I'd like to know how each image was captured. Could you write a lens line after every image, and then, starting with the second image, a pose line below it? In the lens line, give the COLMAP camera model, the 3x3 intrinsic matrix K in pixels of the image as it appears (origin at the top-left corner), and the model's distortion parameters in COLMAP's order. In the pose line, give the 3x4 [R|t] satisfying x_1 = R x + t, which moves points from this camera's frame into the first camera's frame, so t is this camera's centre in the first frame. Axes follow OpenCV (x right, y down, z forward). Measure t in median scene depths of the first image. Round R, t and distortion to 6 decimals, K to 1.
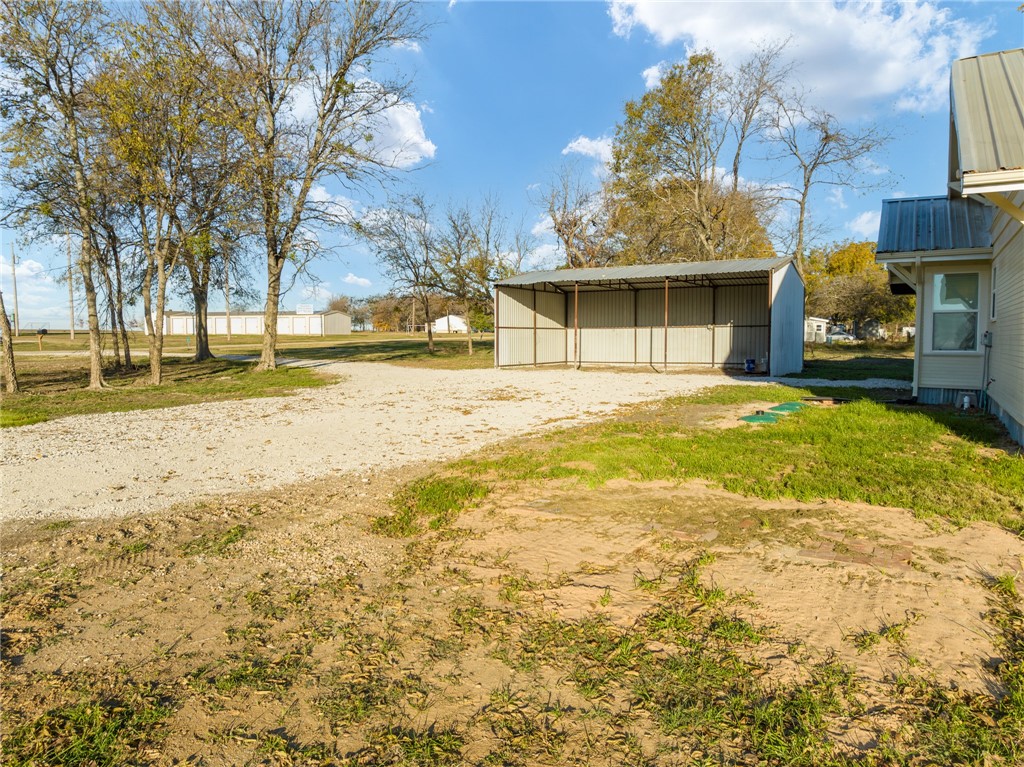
lens RADIAL K [[731.5, 0, 512.0], [0, 731.5, 383.5], [0, 0, 1]] dist [-0.033085, 0.045890]
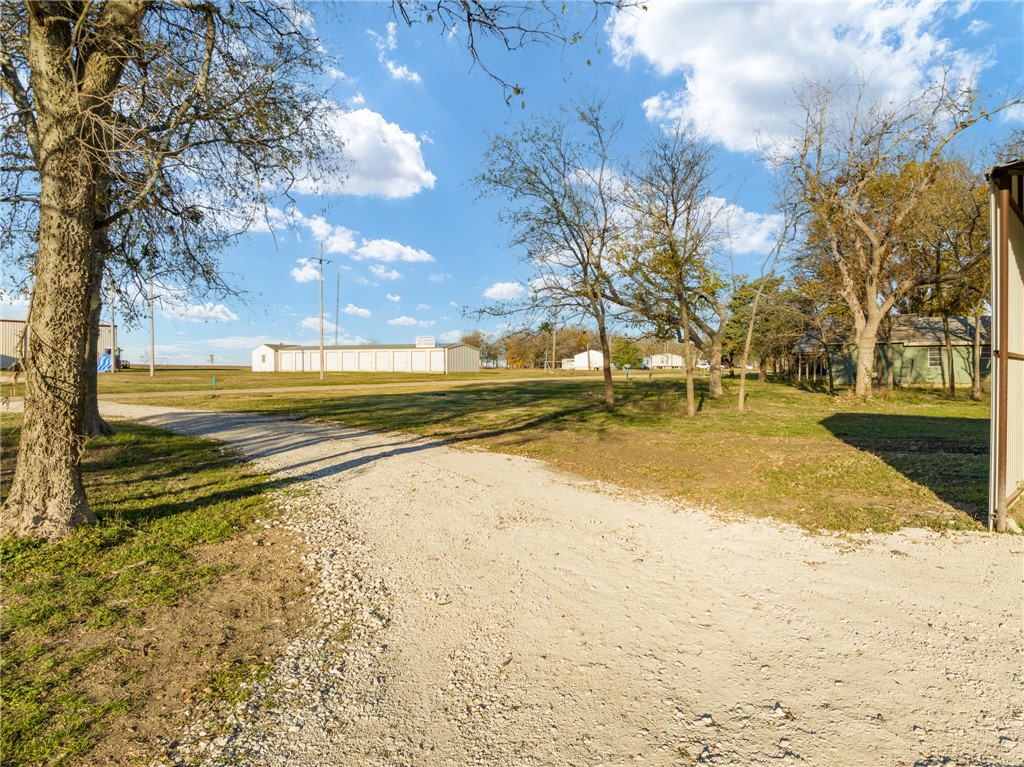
lens RADIAL K [[742.5, 0, 509.3], [0, 742.5, 373.1], [0, 0, 1]] dist [-0.032223, 0.003233]
pose [[0.983123, 0.002988, -0.182920, -0.032057], [-0.014764, 0.997901, -0.063046, -0.012845], [0.182348, 0.064682, 0.981104, 0.175325]]
